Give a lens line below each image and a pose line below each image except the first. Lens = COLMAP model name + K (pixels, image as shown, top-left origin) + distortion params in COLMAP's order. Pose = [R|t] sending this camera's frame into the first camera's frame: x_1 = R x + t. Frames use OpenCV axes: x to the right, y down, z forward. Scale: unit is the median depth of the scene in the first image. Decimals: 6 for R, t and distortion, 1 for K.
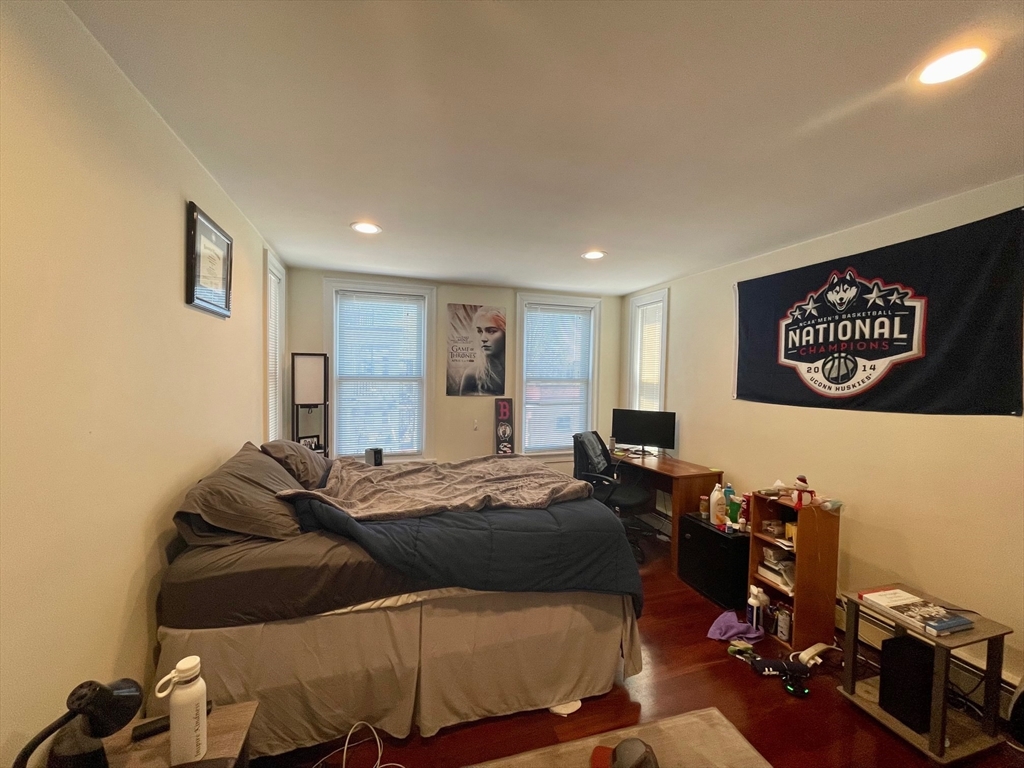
lens RADIAL K [[412.5, 0, 510.9], [0, 412.5, 386.7], [0, 0, 1]] dist [-0.001184, -0.000059]
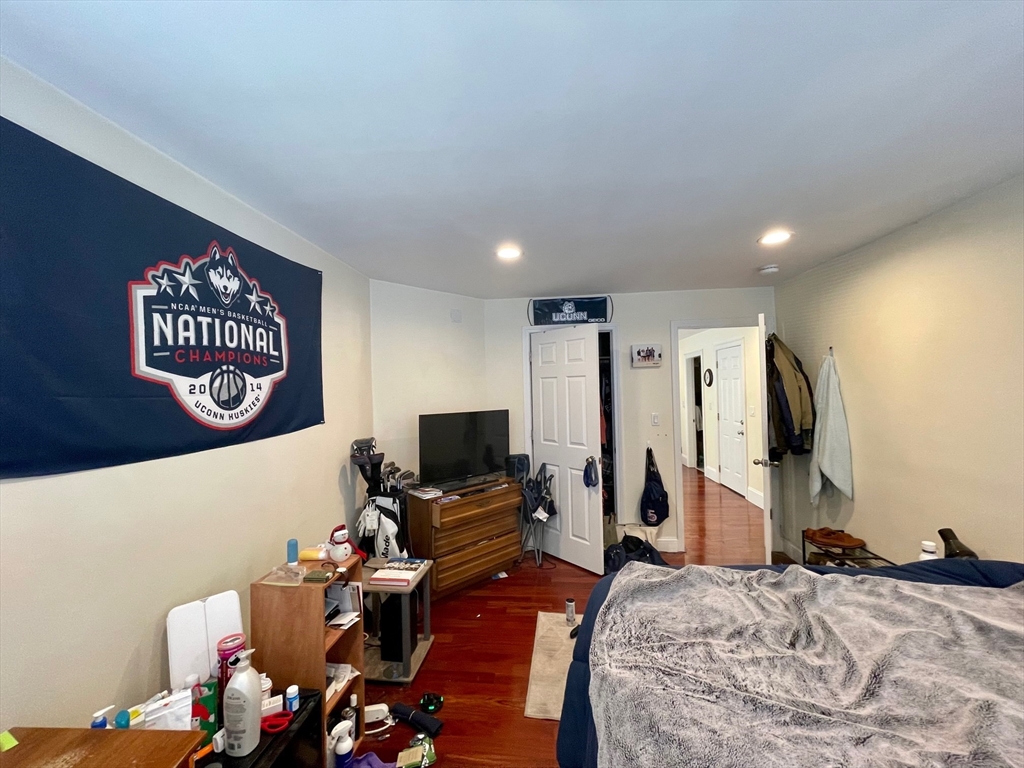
lens RADIAL K [[412.5, 0, 510.5], [0, 412.5, 381.1], [0, 0, 1]] dist [-0.001184, -0.000059]
pose [[-0.916230, -0.005365, 0.400616, 0.078362], [0.000210, 0.999904, 0.013870, -0.063206], [-0.400652, 0.012792, -0.916141, 1.422259]]
